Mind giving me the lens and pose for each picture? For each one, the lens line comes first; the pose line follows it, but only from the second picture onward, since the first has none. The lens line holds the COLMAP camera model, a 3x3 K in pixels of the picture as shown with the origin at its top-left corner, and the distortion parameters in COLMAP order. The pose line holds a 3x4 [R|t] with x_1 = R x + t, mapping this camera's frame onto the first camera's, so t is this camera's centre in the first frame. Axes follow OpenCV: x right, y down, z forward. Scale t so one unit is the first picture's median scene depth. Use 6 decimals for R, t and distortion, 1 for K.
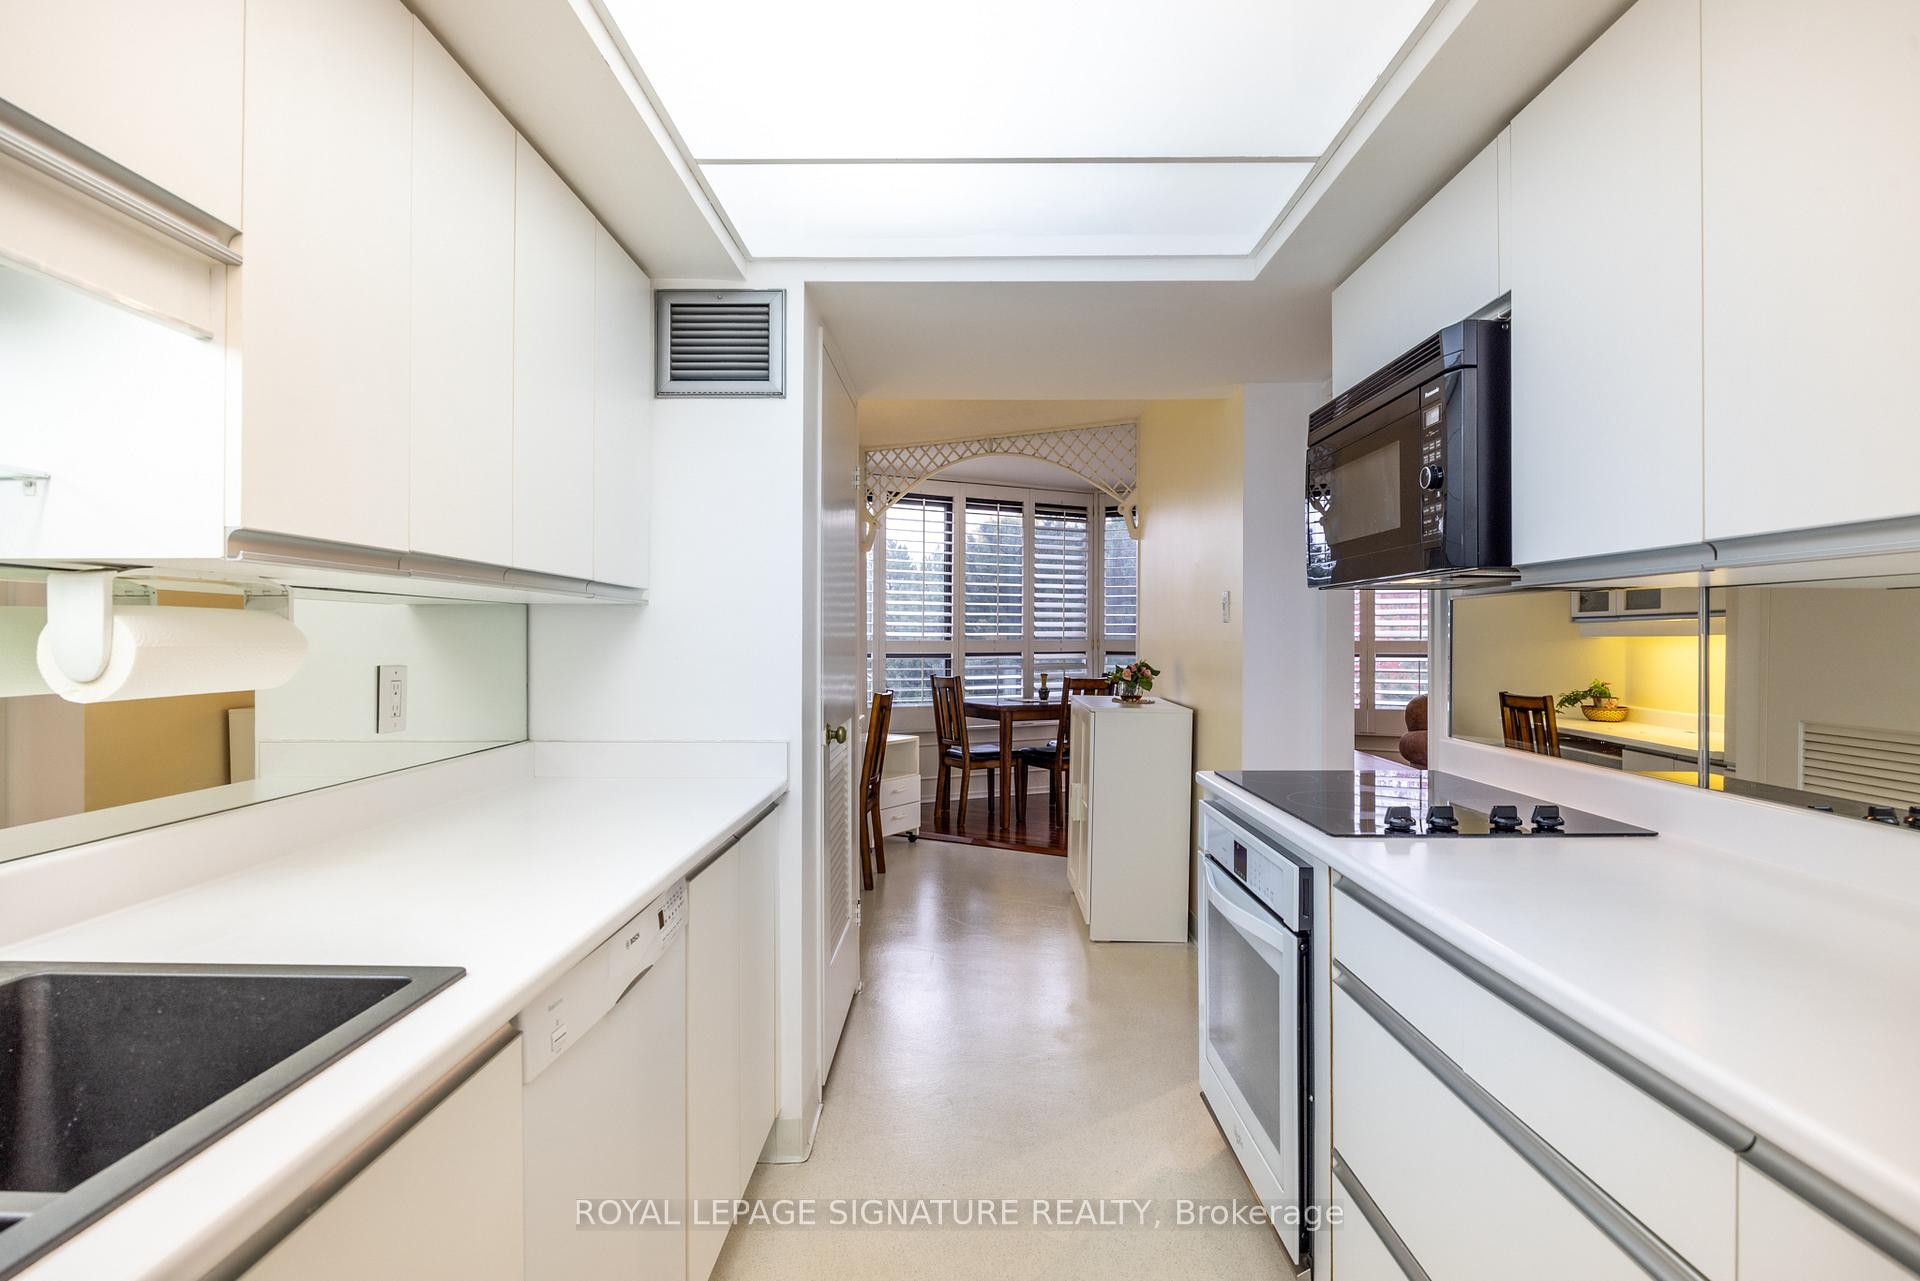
lens RADIAL K [[744.0, 0, 960.0], [0, 744.0, 640.5], [0, 0, 1]] dist [-0.000036, 0.000093]
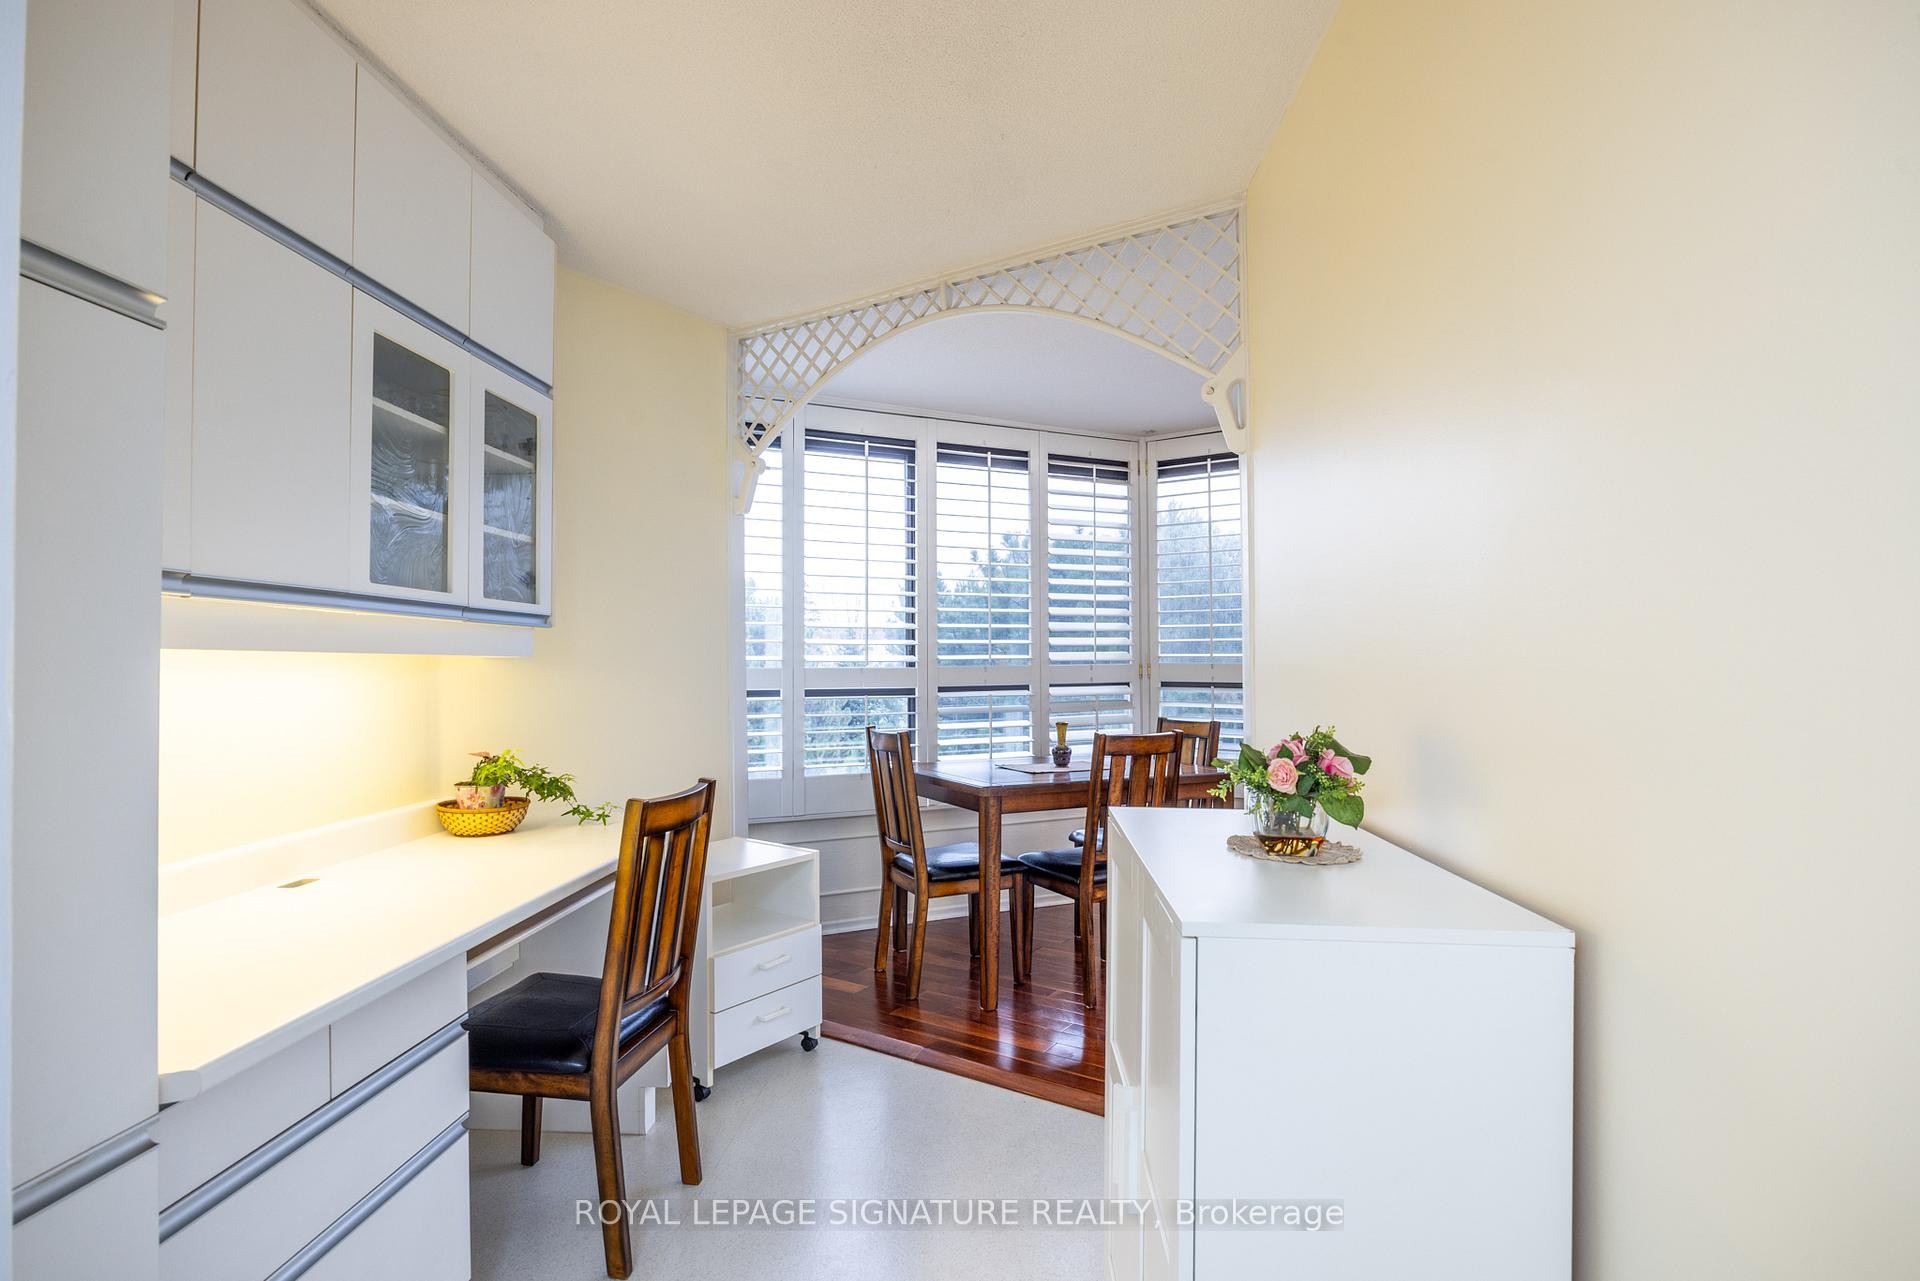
lens RADIAL K [[744.0, 0, 960.0], [0, 744.0, 640.5], [0, 0, 1]] dist [-0.000036, 0.000093]
pose [[0.998861, -0.008758, -0.046912, 0.058844], [0.007178, 0.999405, -0.033733, -0.001472], [0.047179, 0.033358, 0.998329, 0.392098]]
